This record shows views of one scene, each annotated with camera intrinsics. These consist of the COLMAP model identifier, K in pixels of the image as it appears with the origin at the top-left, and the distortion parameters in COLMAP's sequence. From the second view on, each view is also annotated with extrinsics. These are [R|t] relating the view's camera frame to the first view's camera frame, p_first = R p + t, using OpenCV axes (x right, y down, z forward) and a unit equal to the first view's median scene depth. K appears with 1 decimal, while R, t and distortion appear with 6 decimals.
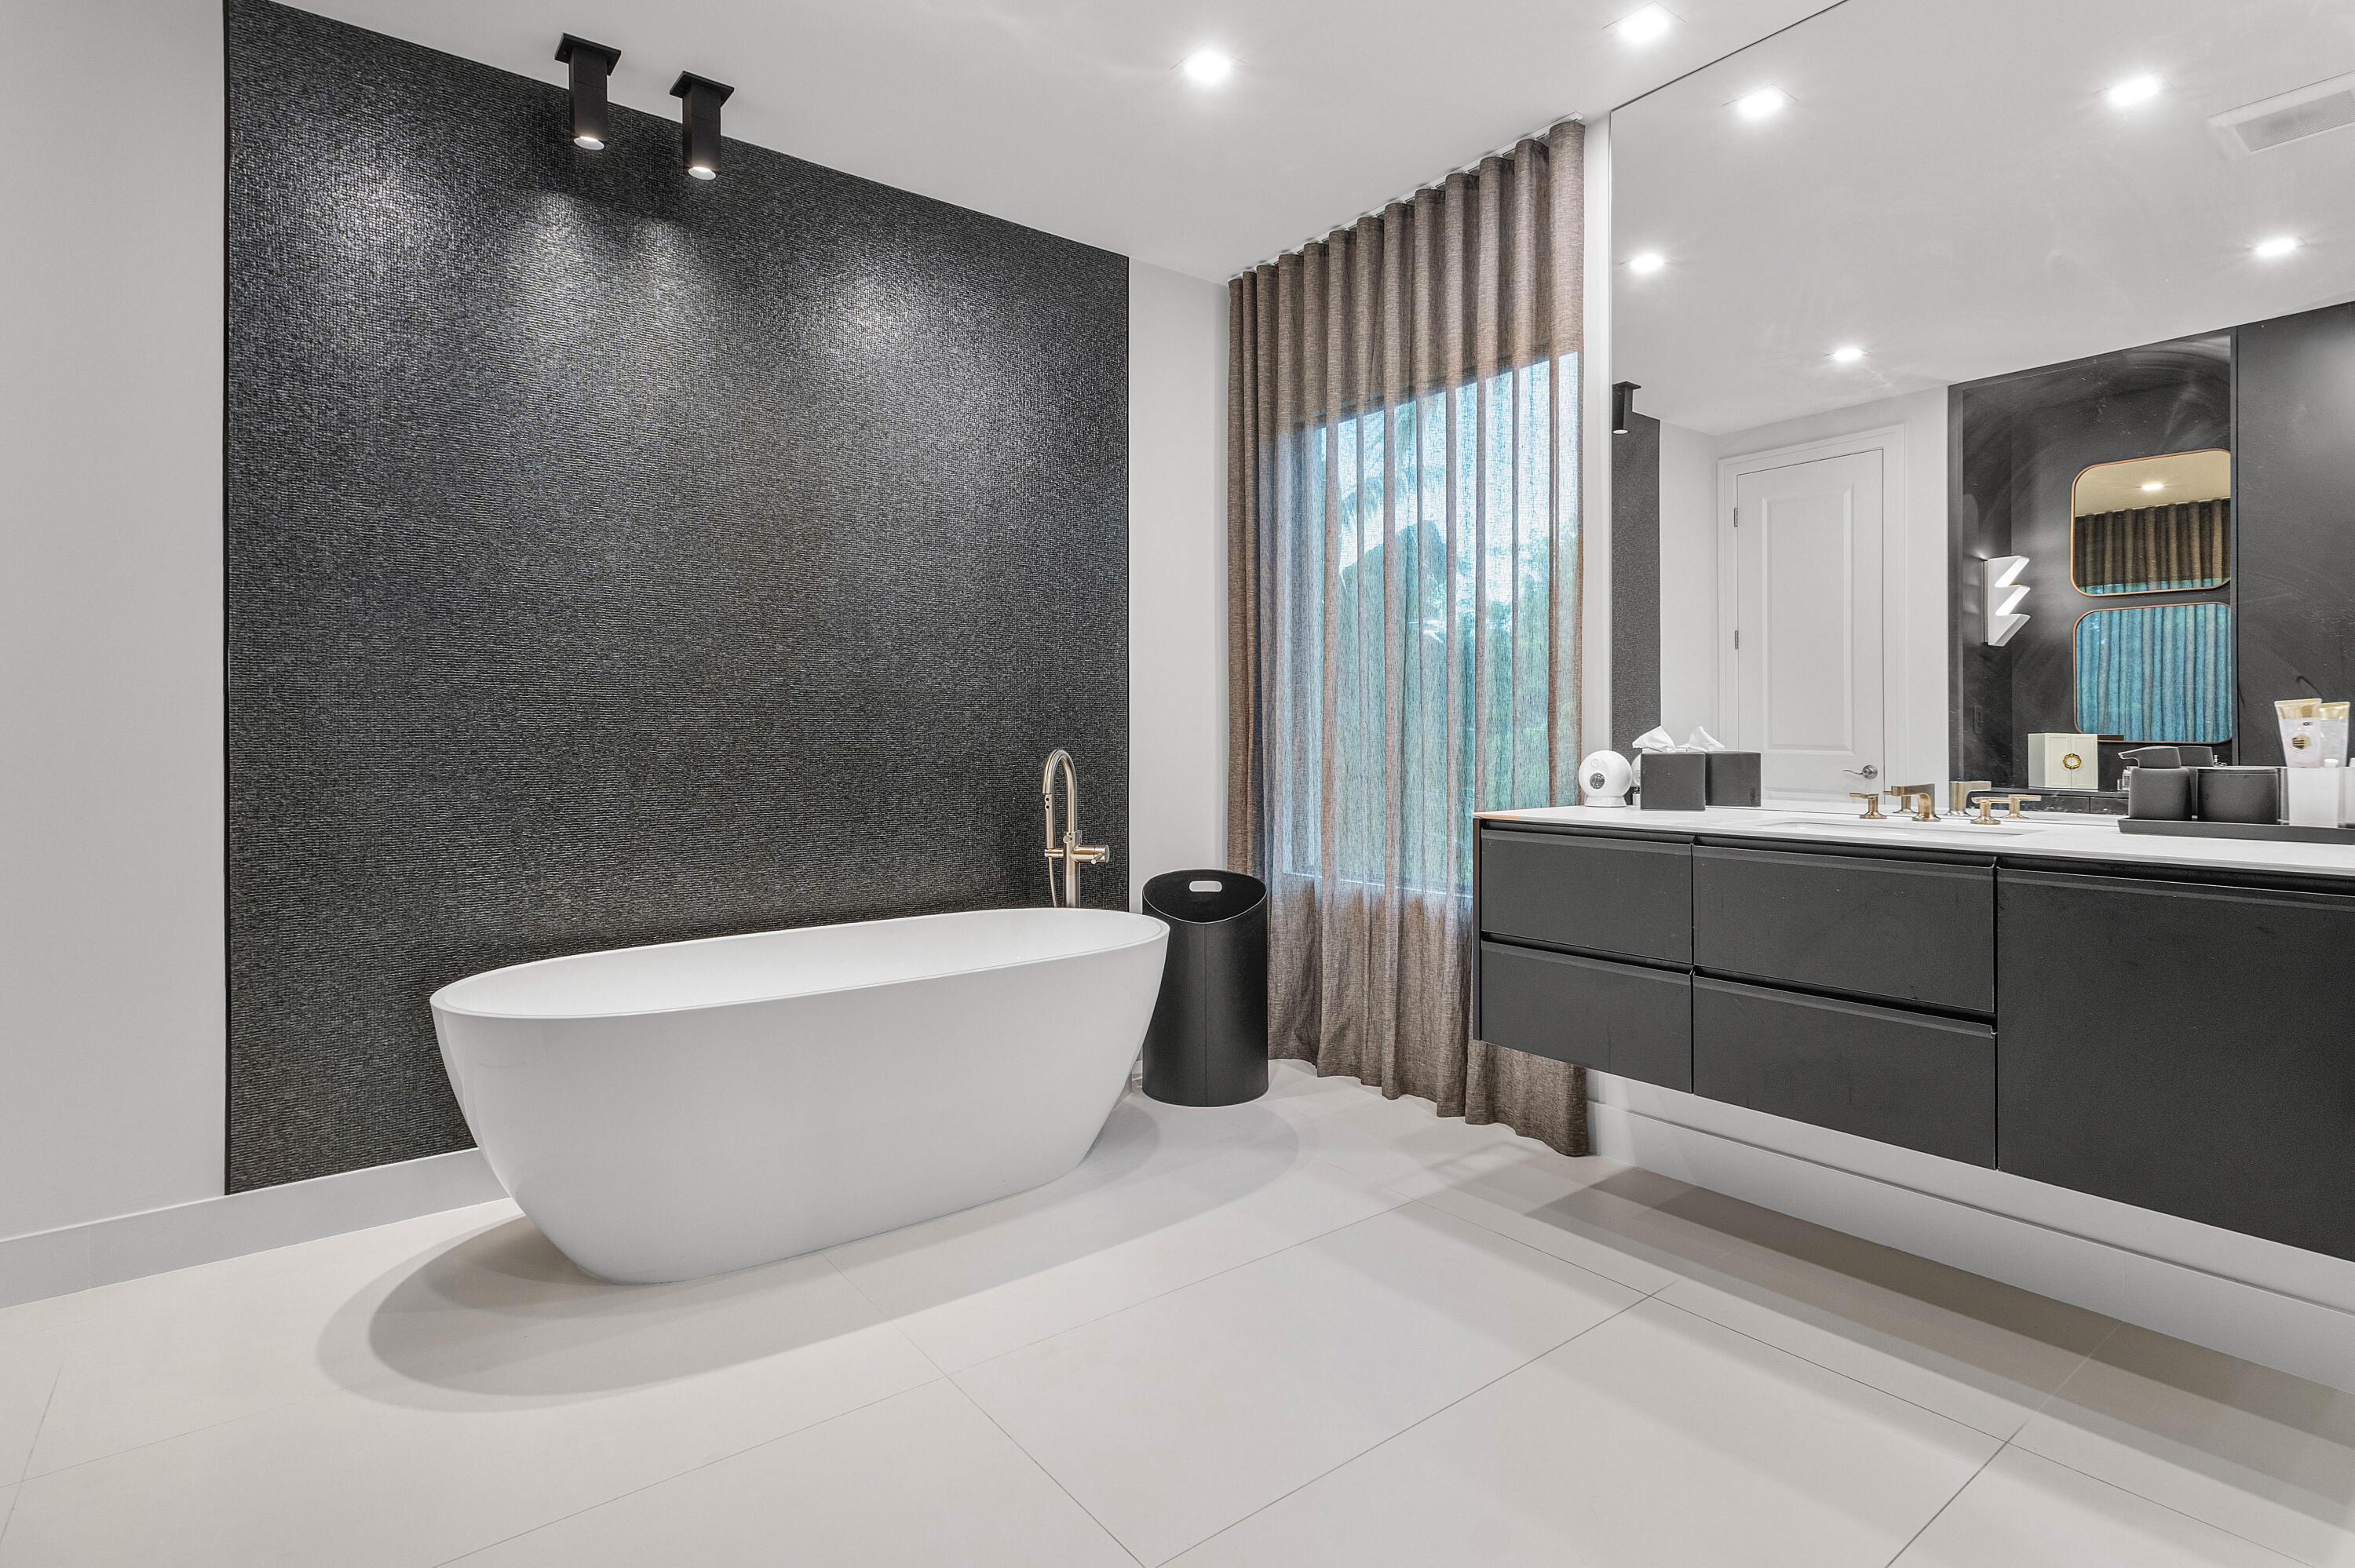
lens RADIAL K [[1133.3, 0, 1182.4], [0, 1133.3, 733.4], [0, 0, 1]] dist [0.000194, 0.000062]
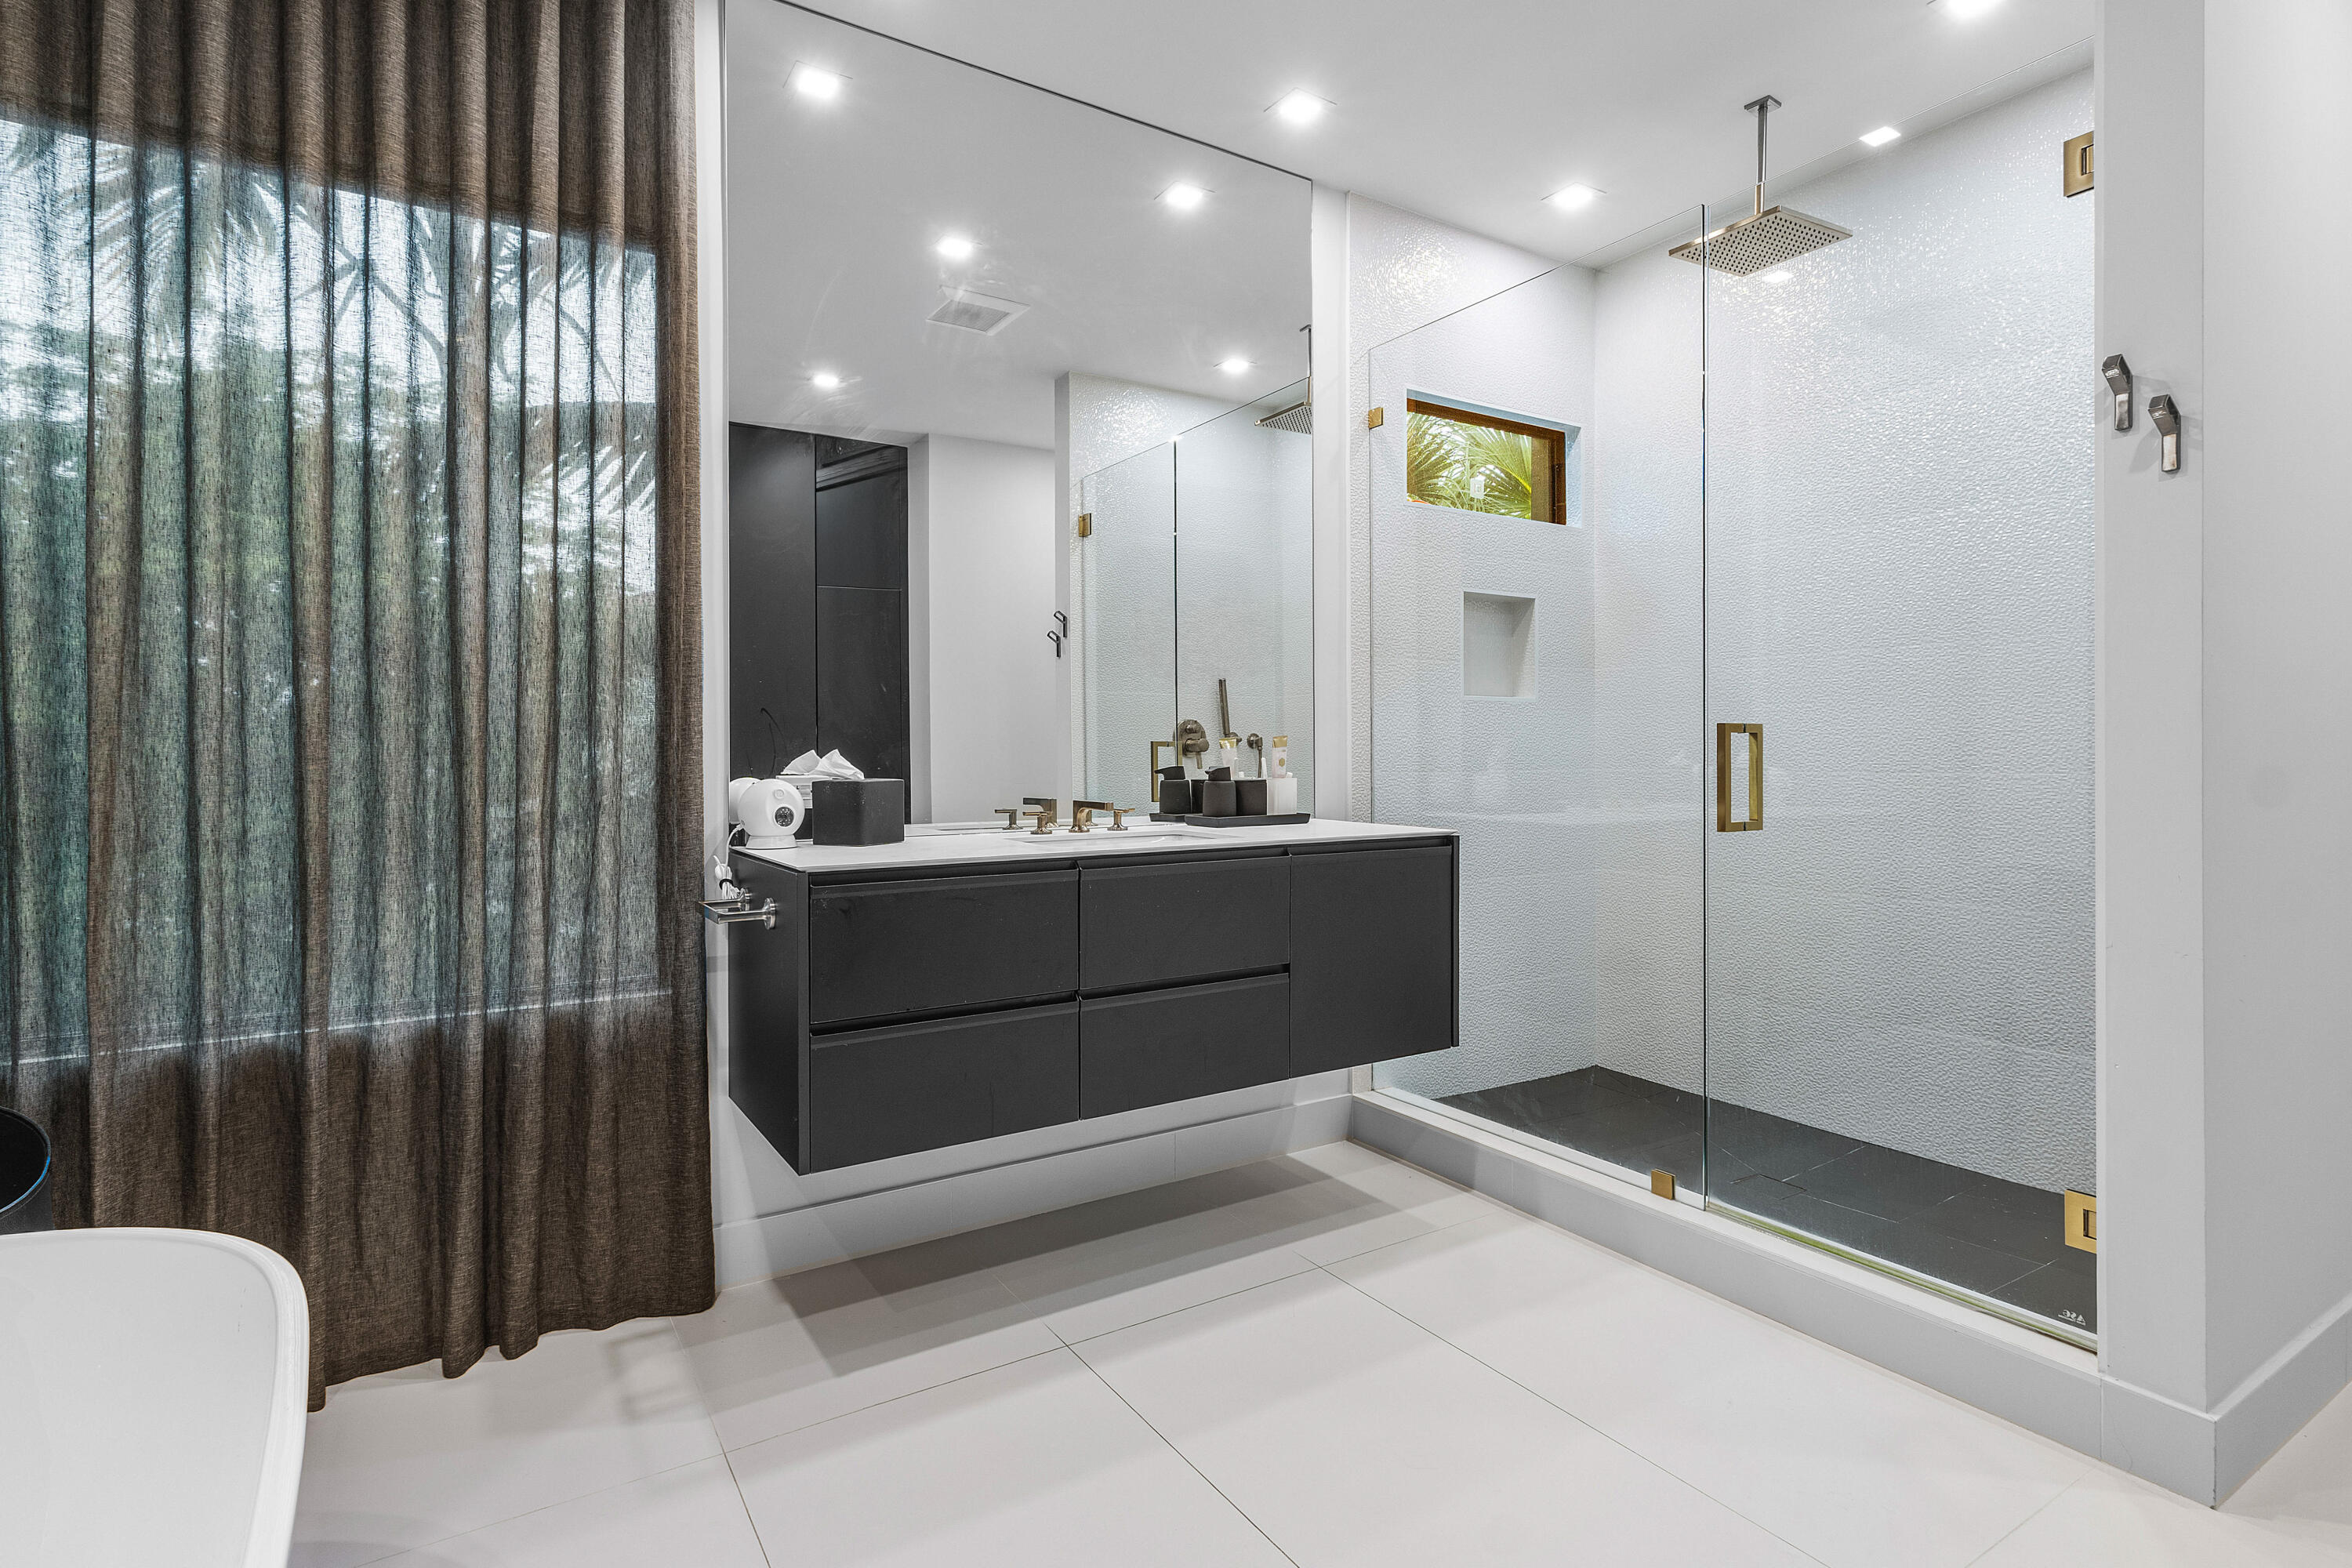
lens RADIAL K [[1195.3, 0, 1182.5], [0, 1195.3, 736.6], [0, 0, 1]] dist [-0.000956, -0.000099]
pose [[0.083204, 0.011940, 0.996461, -0.475895], [0.001022, 0.999927, -0.012067, -0.005364], [-0.996532, 0.002022, 0.083186, 0.655808]]
